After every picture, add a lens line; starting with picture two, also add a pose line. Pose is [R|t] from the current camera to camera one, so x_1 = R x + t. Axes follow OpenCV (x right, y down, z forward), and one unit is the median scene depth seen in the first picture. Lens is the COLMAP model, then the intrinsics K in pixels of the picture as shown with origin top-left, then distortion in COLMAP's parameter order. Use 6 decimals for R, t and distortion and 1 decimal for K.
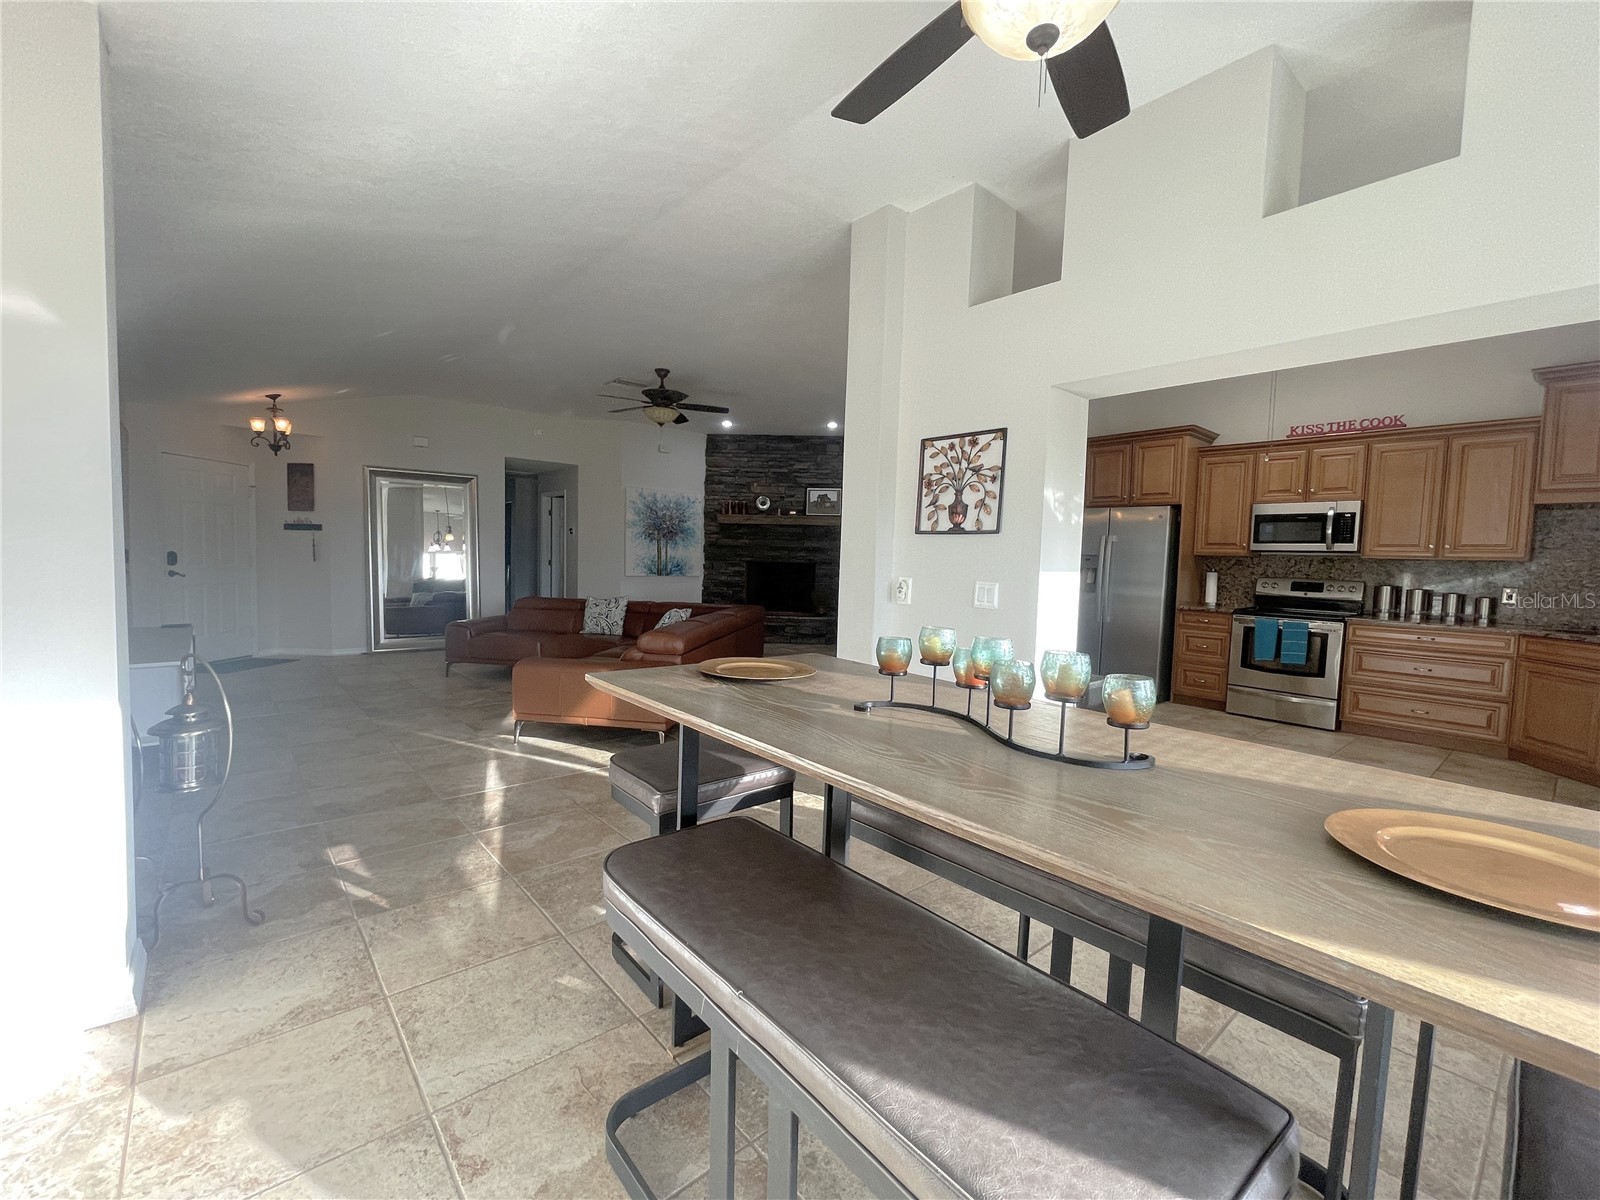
lens RADIAL K [[683.1, 0, 788.9], [0, 683.1, 599.2], [0, 0, 1]] dist [-0.011220, 0.006283]
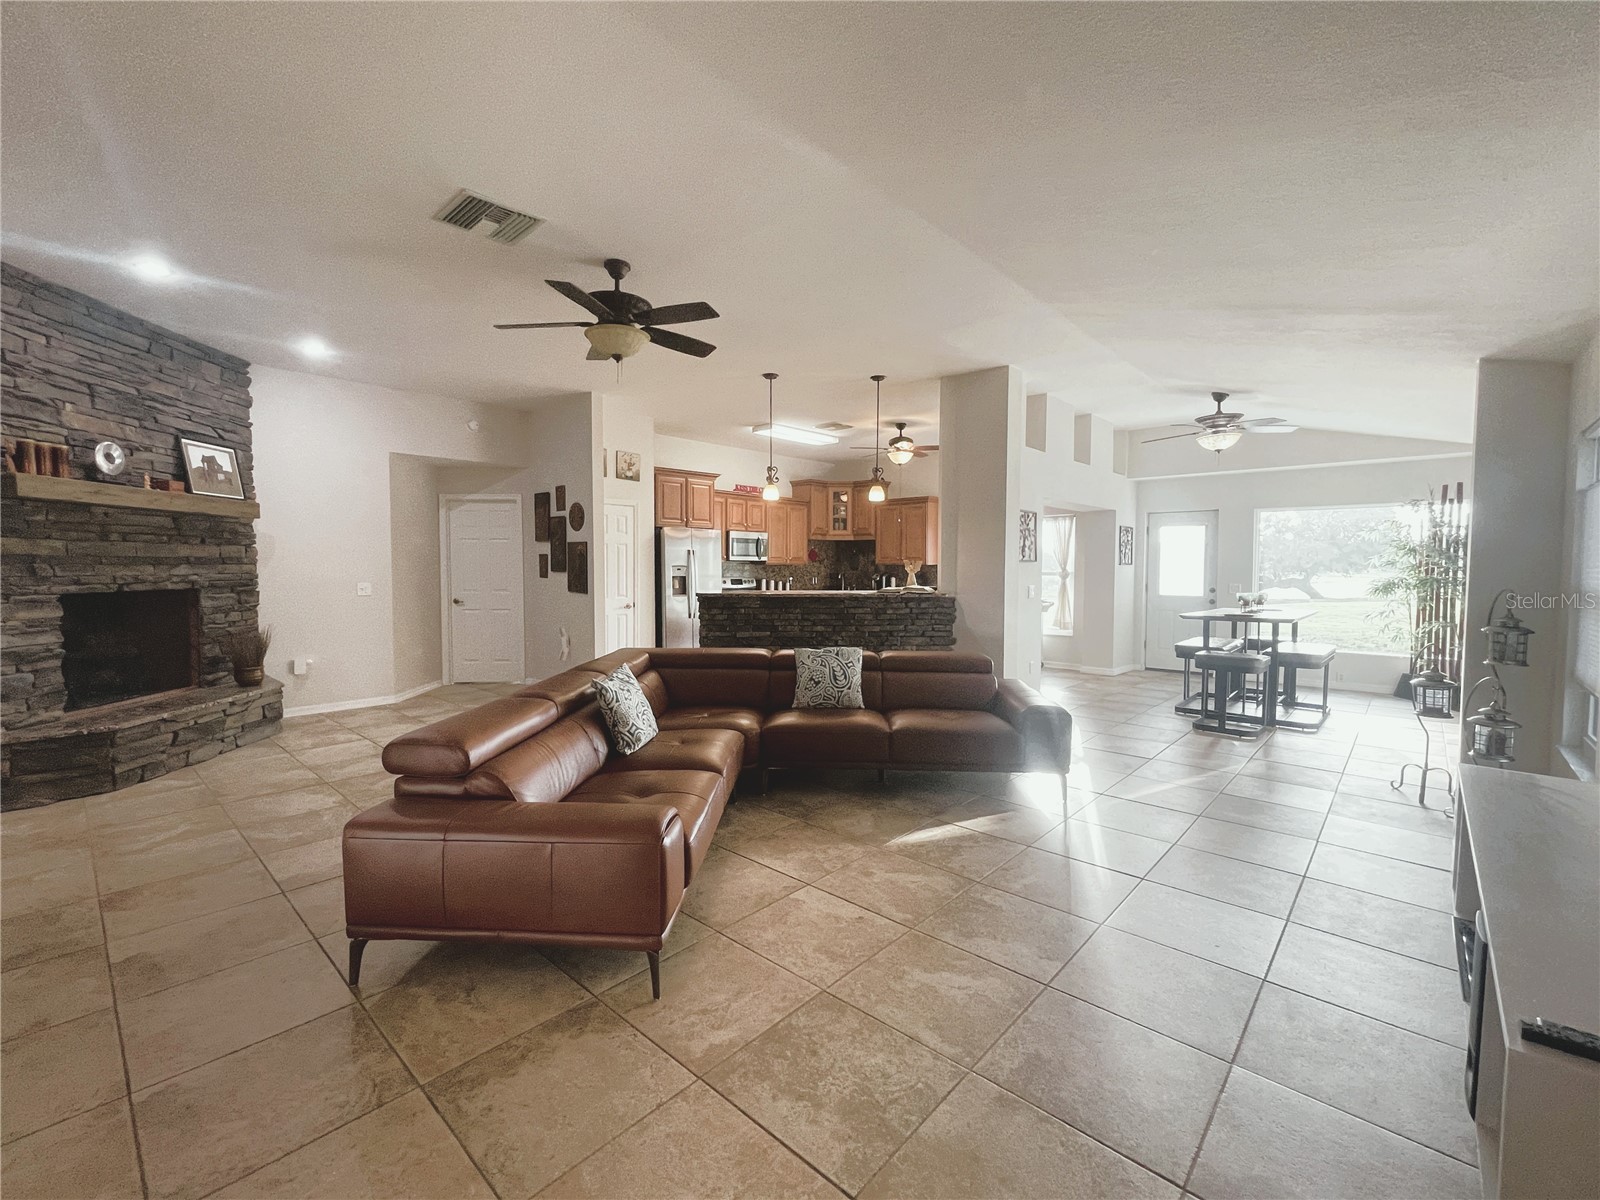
lens RADIAL K [[683.1, 0, 788.9], [0, 683.1, 599.2], [0, 0, 1]] dist [-0.011220, 0.006283]
pose [[-0.130621, -0.074917, 0.988598, -1.532626], [0.056314, 0.994970, 0.082841, -0.181317], [-0.989832, 0.066493, -0.125745, 1.838682]]
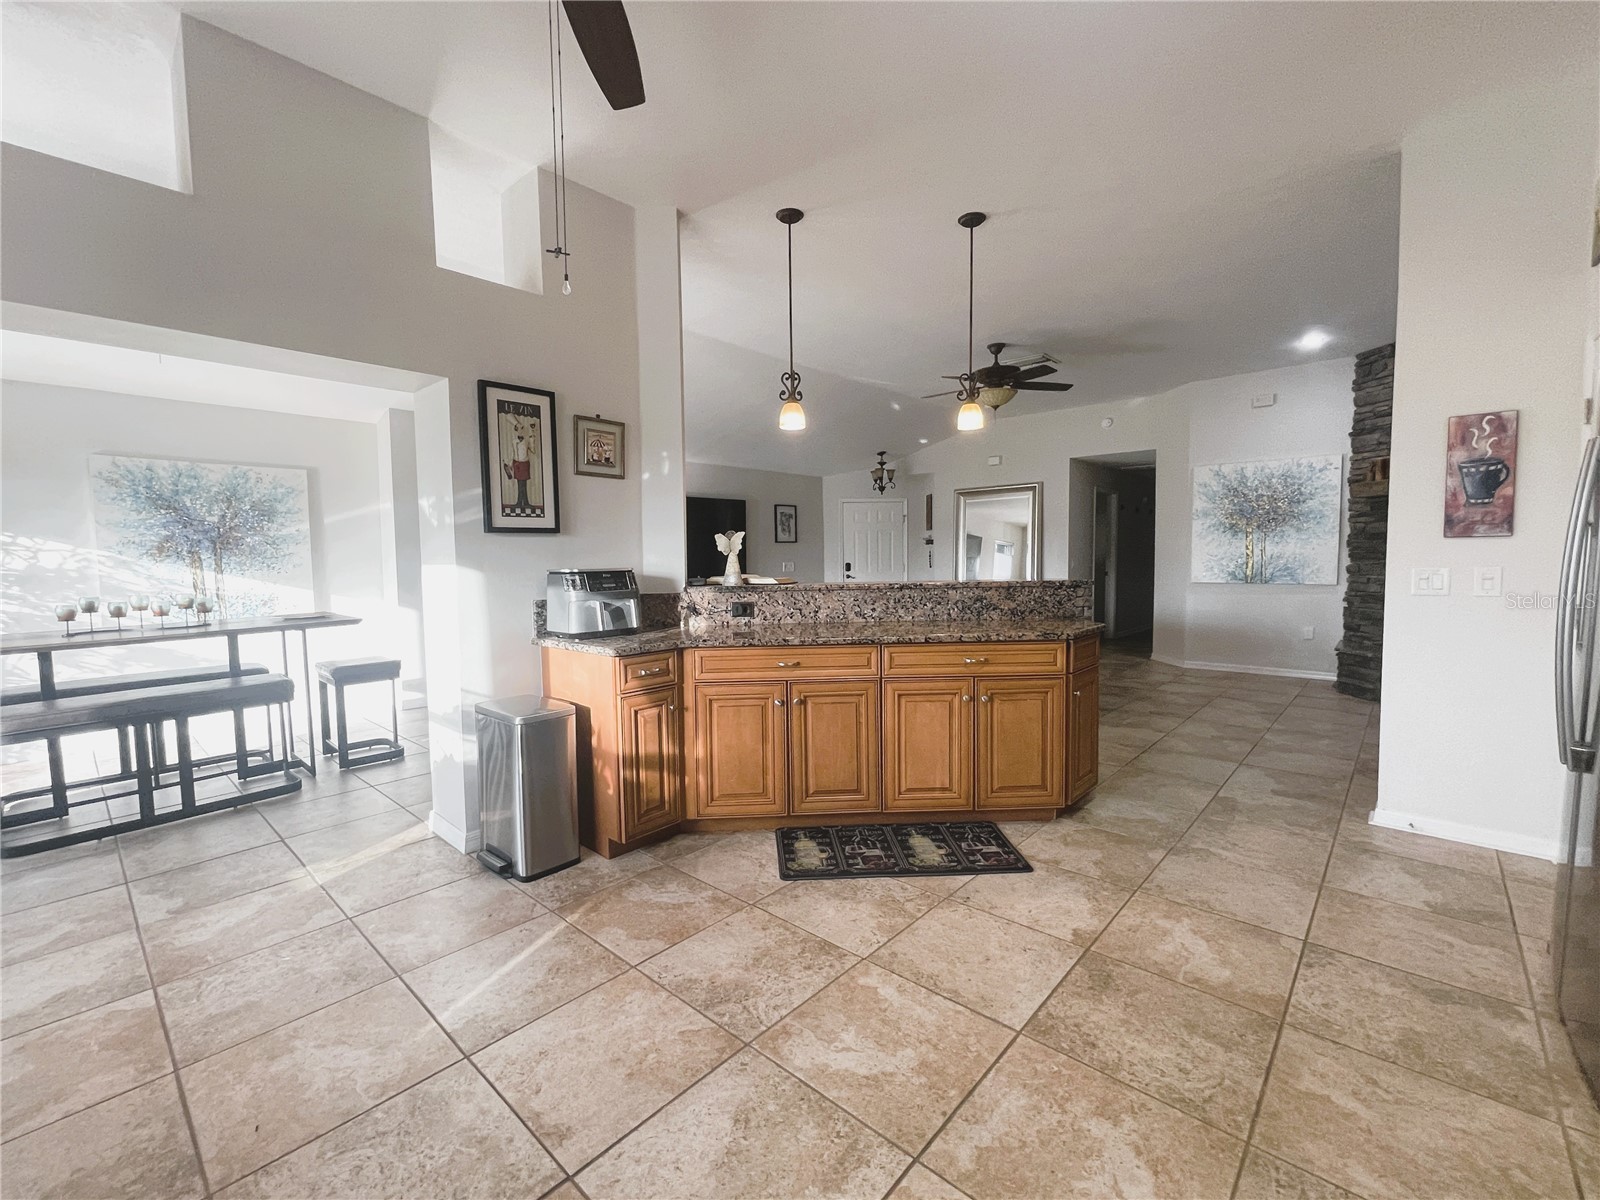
lens RADIAL K [[683.1, 0, 788.9], [0, 683.1, 599.2], [0, 0, 1]] dist [-0.011220, 0.006283]
pose [[0.130763, 0.036795, -0.990731, 1.269595], [-0.041435, 0.998641, 0.031620, -0.056917], [0.990547, 0.036916, 0.132110, 1.226107]]
